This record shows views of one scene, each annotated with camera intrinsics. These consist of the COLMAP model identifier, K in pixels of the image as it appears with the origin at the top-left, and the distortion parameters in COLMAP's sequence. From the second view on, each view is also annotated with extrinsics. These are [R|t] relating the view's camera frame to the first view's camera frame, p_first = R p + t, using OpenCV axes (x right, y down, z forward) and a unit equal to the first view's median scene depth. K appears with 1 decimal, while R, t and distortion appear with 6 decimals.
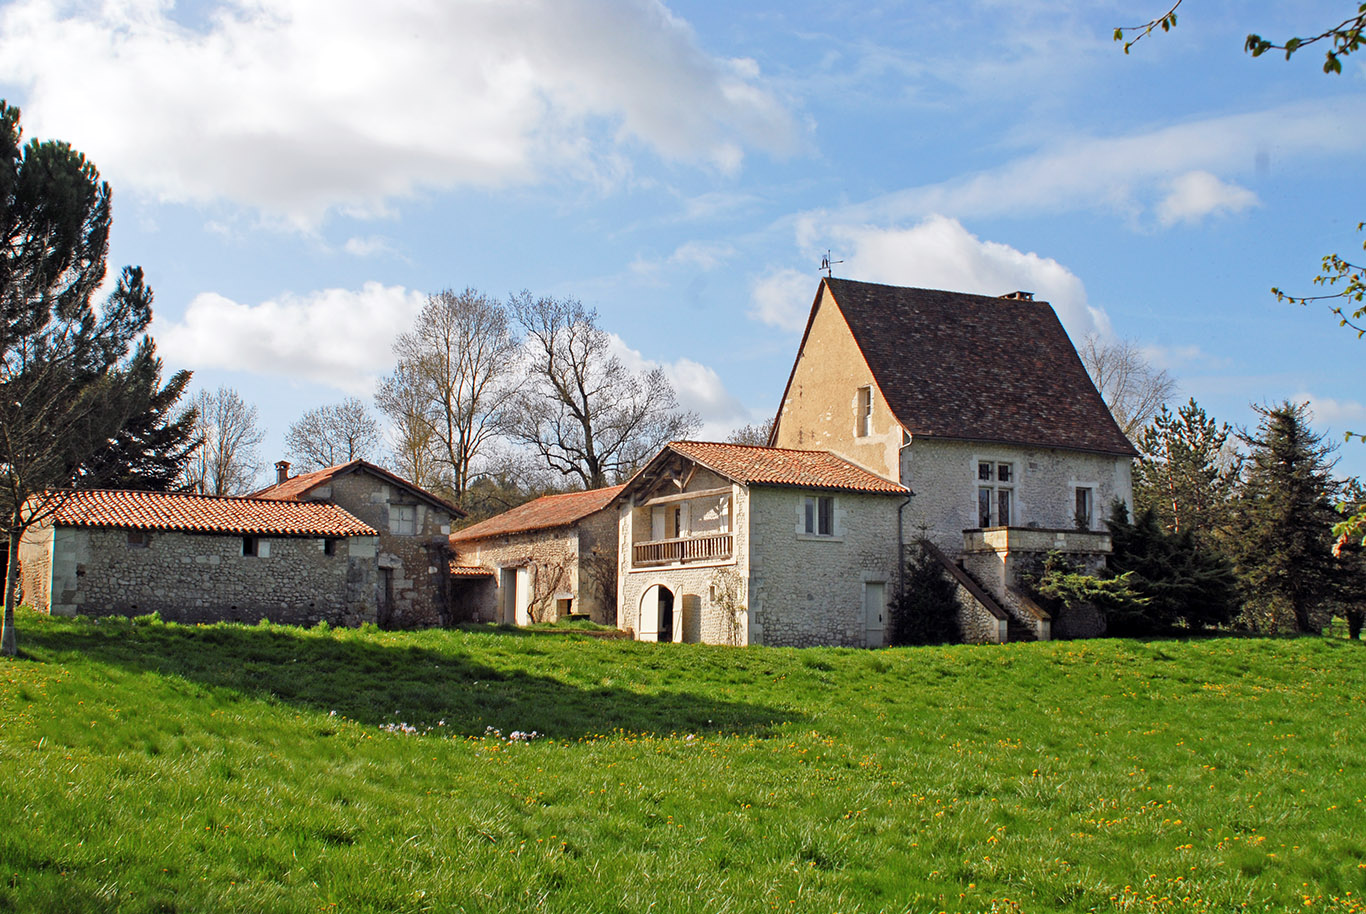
lens RADIAL K [[1770.9, 0, 682.6], [0, 1770.9, 452.4], [0, 0, 1]] dist [-0.087918, 0.000000]
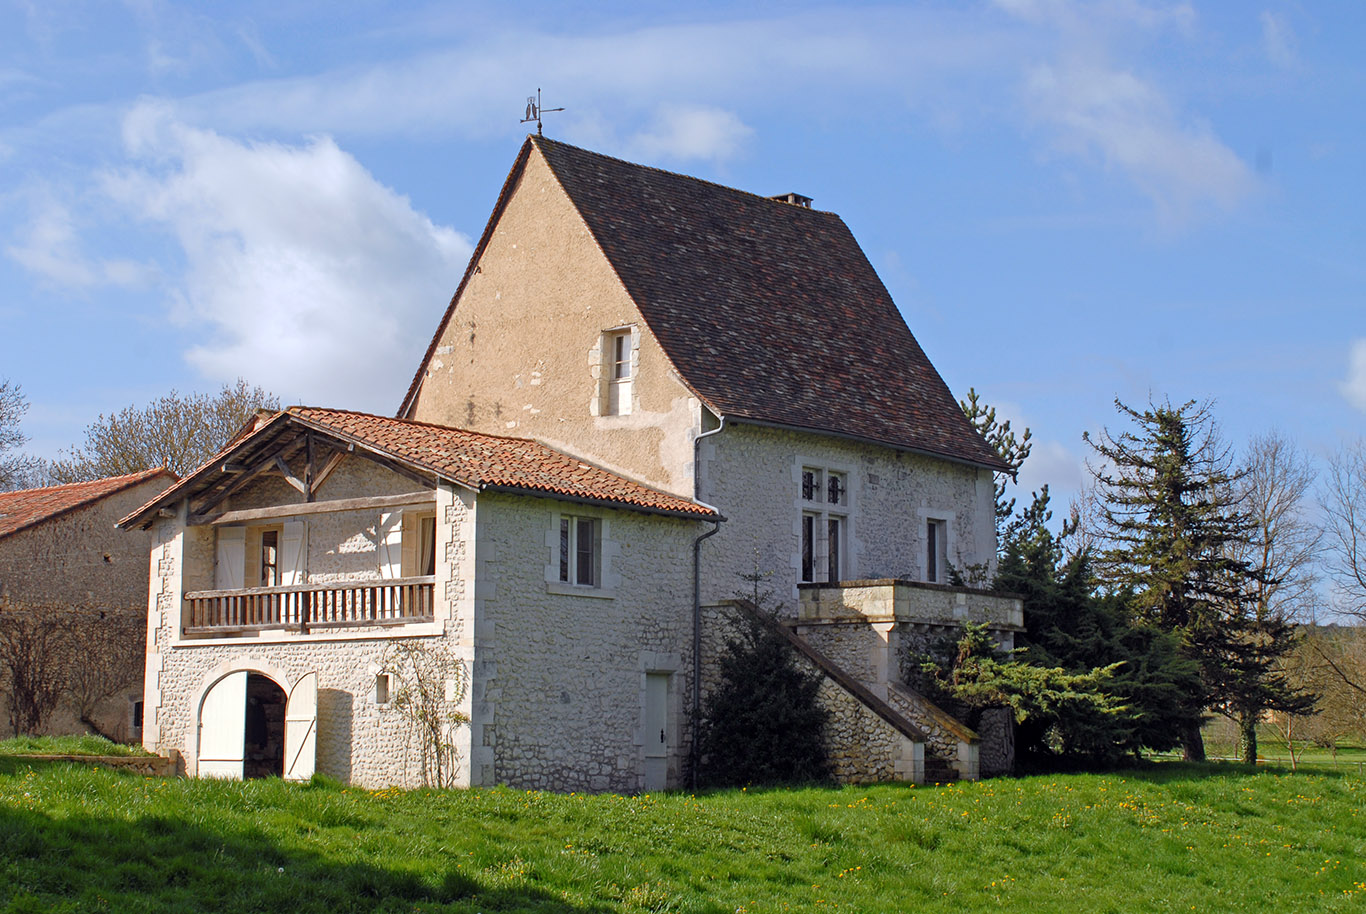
lens RADIAL K [[2448.7, 0, 681.2], [0, 2448.7, 467.3], [0, 0, 1]] dist [0.014548, 0.000000]
pose [[0.937682, 0.041805, 0.344971, -0.150850], [-0.039305, 0.999126, -0.014243, 0.018408], [-0.345265, -0.000204, 0.938505, 0.256548]]
